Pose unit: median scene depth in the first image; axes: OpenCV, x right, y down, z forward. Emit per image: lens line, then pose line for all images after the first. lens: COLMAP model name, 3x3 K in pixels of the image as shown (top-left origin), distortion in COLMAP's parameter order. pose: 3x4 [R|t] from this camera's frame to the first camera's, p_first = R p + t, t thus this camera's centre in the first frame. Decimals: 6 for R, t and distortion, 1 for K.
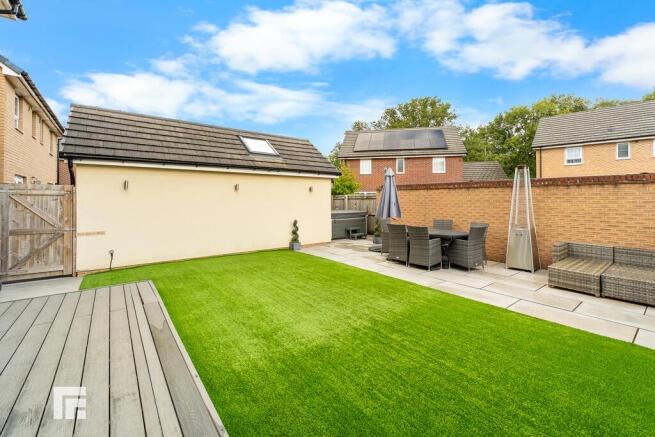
lens RADIAL K [[279.7, 0, 337.4], [0, 279.7, 201.6], [0, 0, 1]] dist [-0.006739, 0.001189]
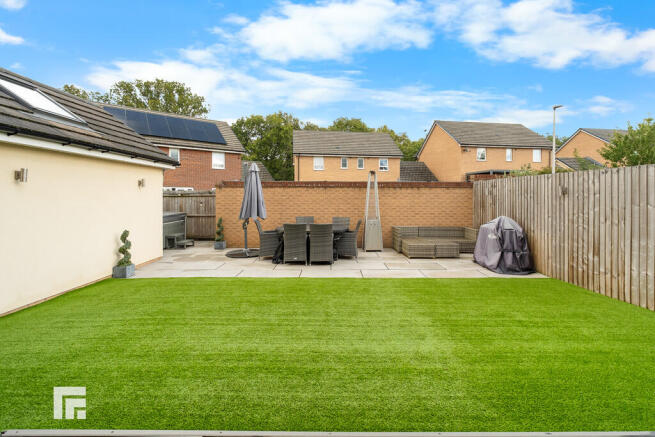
lens RADIAL K [[279.7, 0, 333.3], [0, 279.7, 203.8], [0, 0, 1]] dist [-0.006739, 0.001189]
pose [[0.632853, -0.023639, 0.773911, -0.310038], [0.007830, 0.999678, 0.024133, -0.006571], [-0.774232, -0.009213, 0.632835, 0.207453]]
